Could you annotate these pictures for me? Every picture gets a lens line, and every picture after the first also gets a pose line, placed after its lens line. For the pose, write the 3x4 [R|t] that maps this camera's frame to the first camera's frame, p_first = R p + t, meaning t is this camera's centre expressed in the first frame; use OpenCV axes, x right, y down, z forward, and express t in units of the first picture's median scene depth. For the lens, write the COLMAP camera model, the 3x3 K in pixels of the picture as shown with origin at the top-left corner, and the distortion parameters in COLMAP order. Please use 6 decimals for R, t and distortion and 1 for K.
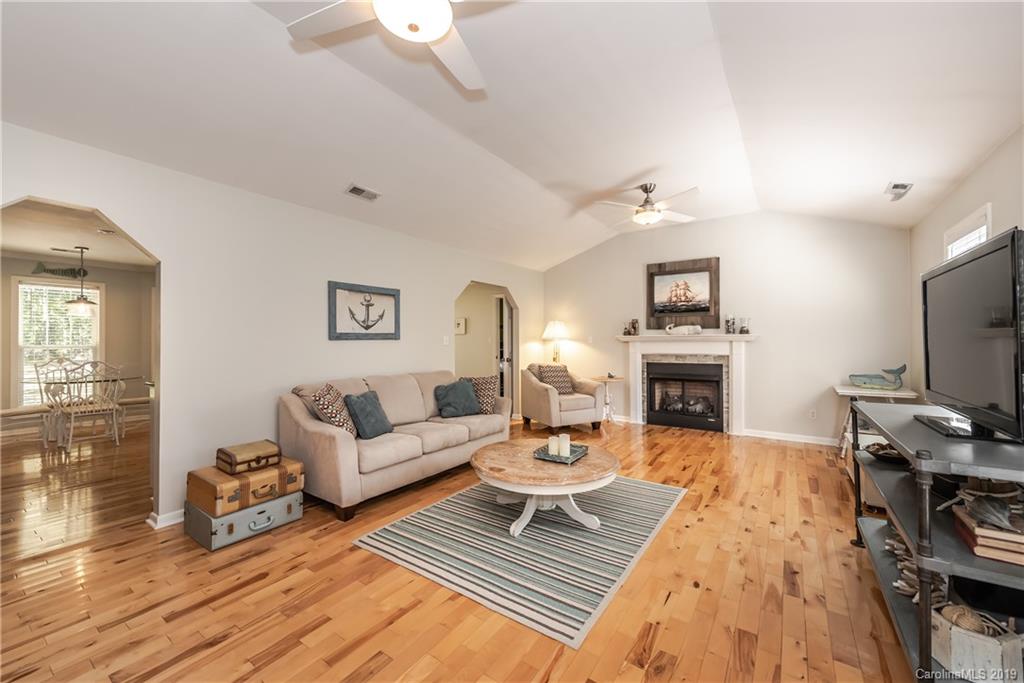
lens RADIAL K [[403.0, 0, 508.2], [0, 403.0, 340.3], [0, 0, 1]] dist [0.003967, 0.000110]
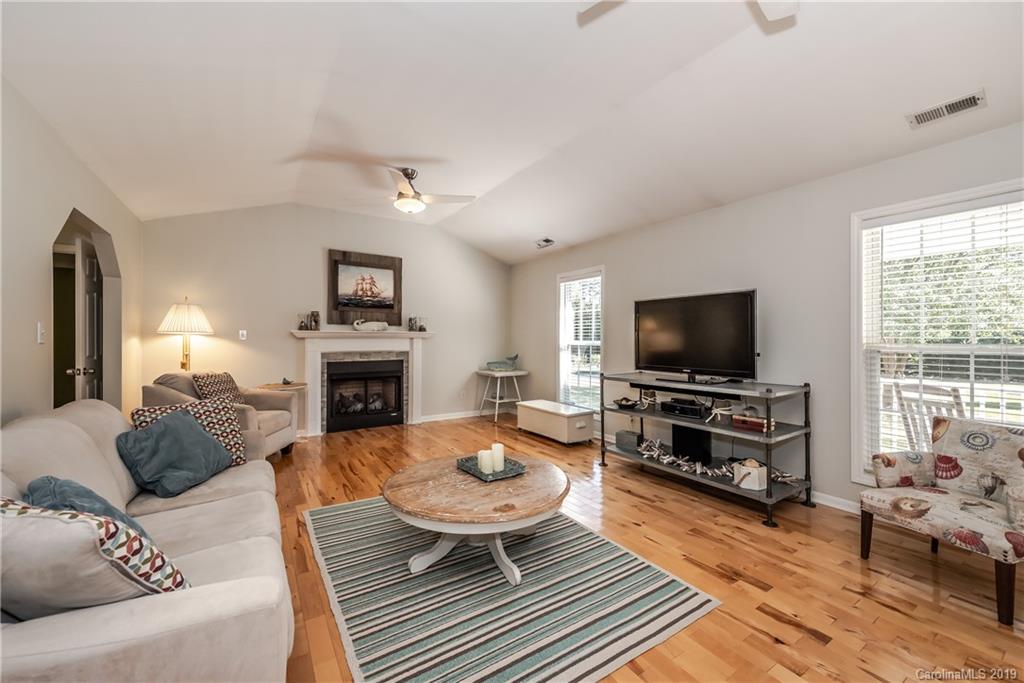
lens RADIAL K [[403.0, 0, 509.2], [0, 403.0, 338.8], [0, 0, 1]] dist [0.003967, 0.000110]
pose [[0.374732, 0.003699, 0.927126, -0.333342], [-0.005618, 0.999983, -0.001719, 0.004423], [-0.927116, -0.004564, 0.374746, 0.332986]]
